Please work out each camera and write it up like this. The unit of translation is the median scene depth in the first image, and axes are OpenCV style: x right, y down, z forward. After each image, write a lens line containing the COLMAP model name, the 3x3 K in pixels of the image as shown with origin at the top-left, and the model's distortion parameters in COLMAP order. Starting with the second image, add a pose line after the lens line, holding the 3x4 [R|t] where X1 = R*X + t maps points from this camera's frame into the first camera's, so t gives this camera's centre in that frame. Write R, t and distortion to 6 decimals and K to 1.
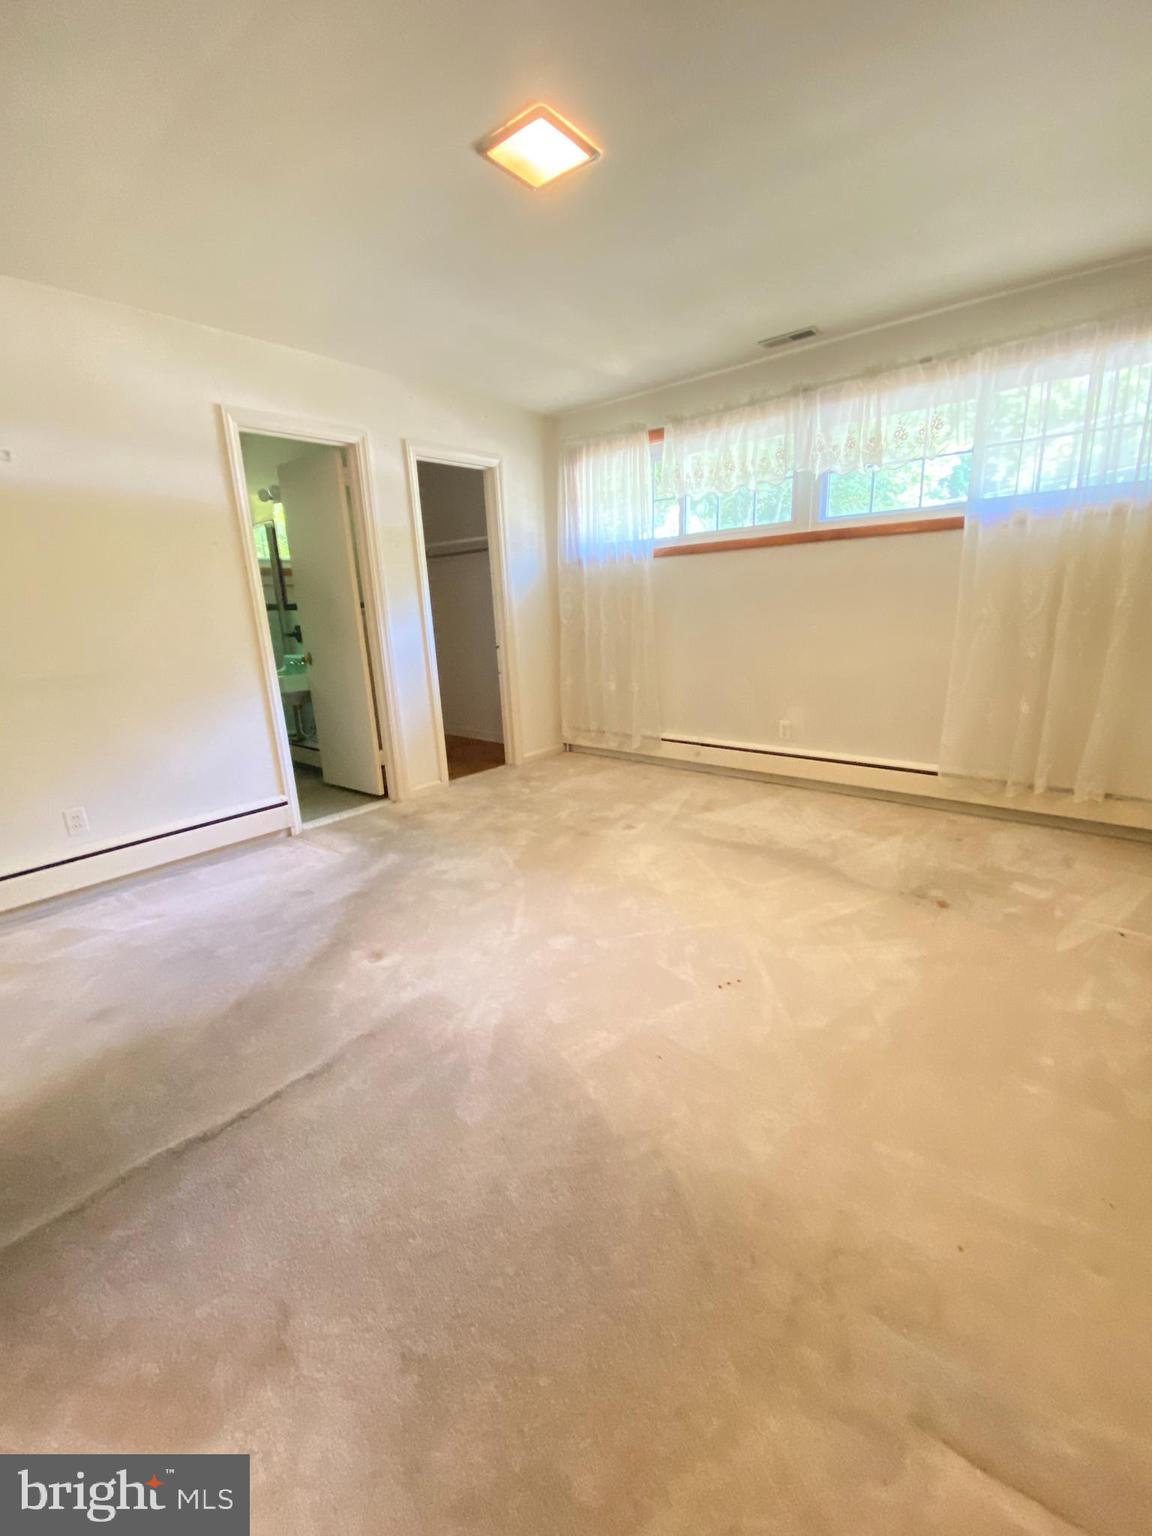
lens RADIAL K [[623.8, 0, 566.1], [0, 623.8, 770.7], [0, 0, 1]] dist [0.000645, -0.001904]
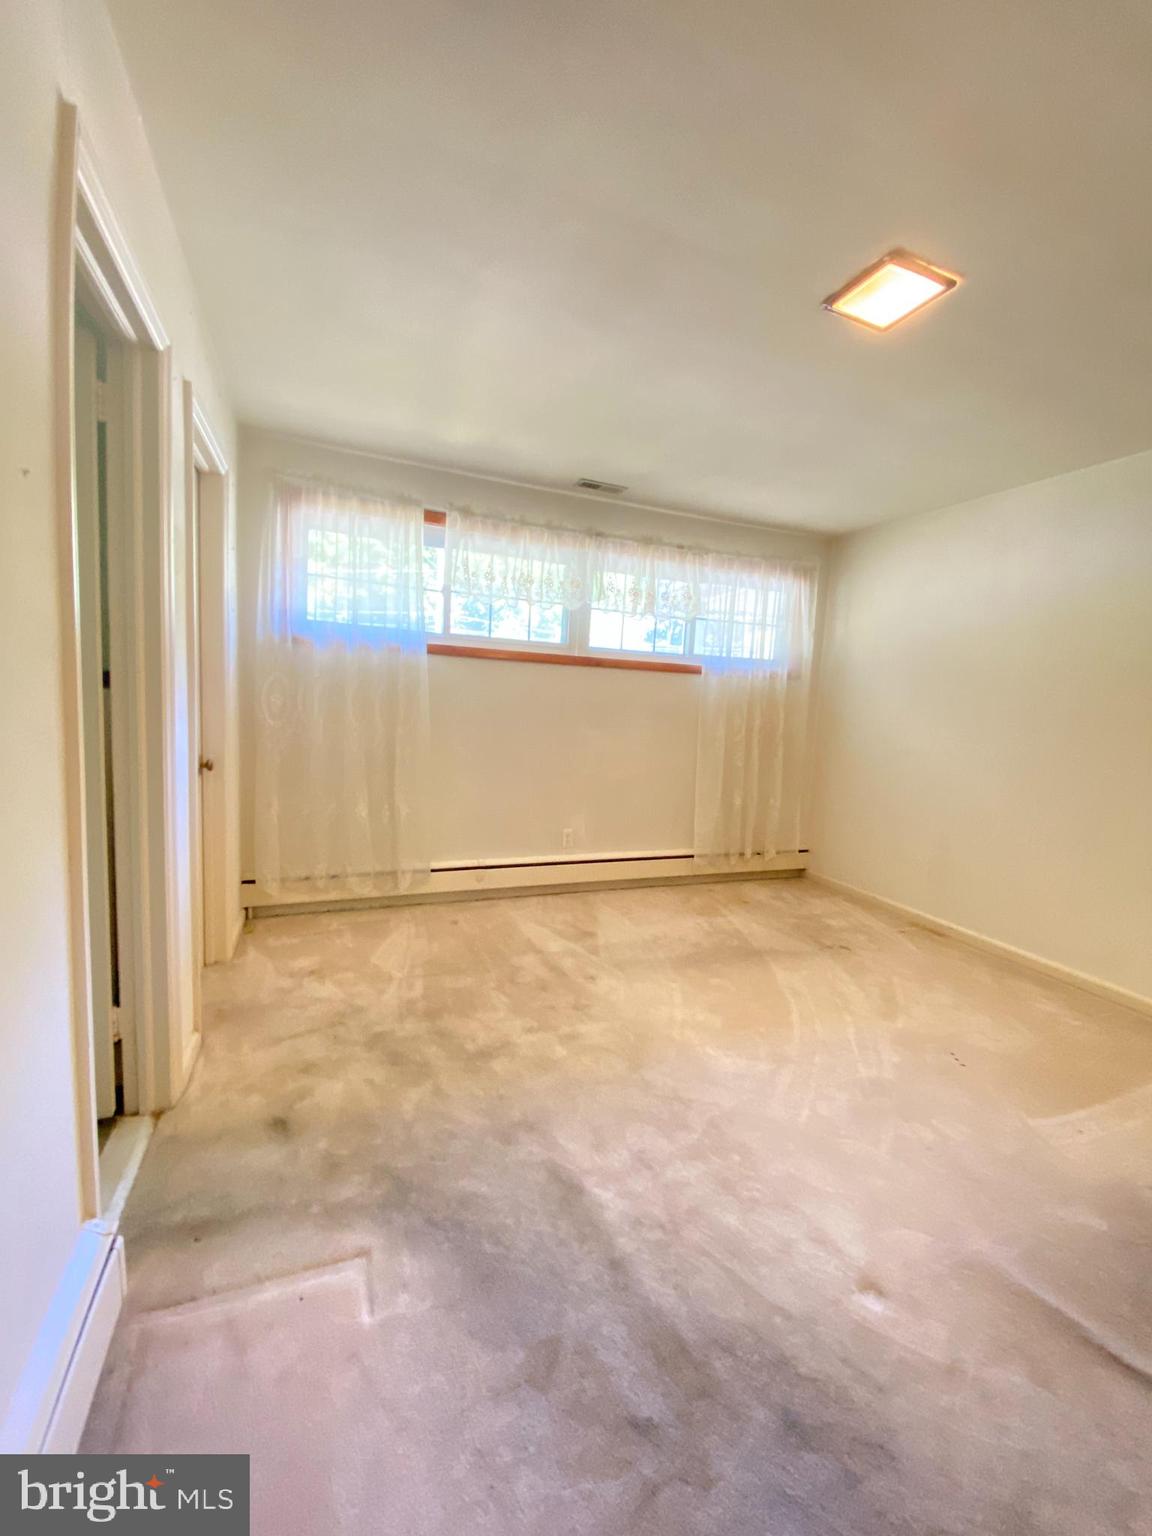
lens RADIAL K [[623.8, 0, 568.9], [0, 623.8, 767.5], [0, 0, 1]] dist [0.000645, -0.001904]
pose [[0.467047, -0.031405, 0.883674, -0.611754], [0.165302, 0.984852, -0.052366, -0.141668], [-0.868644, 0.170530, 0.465164, 0.570035]]
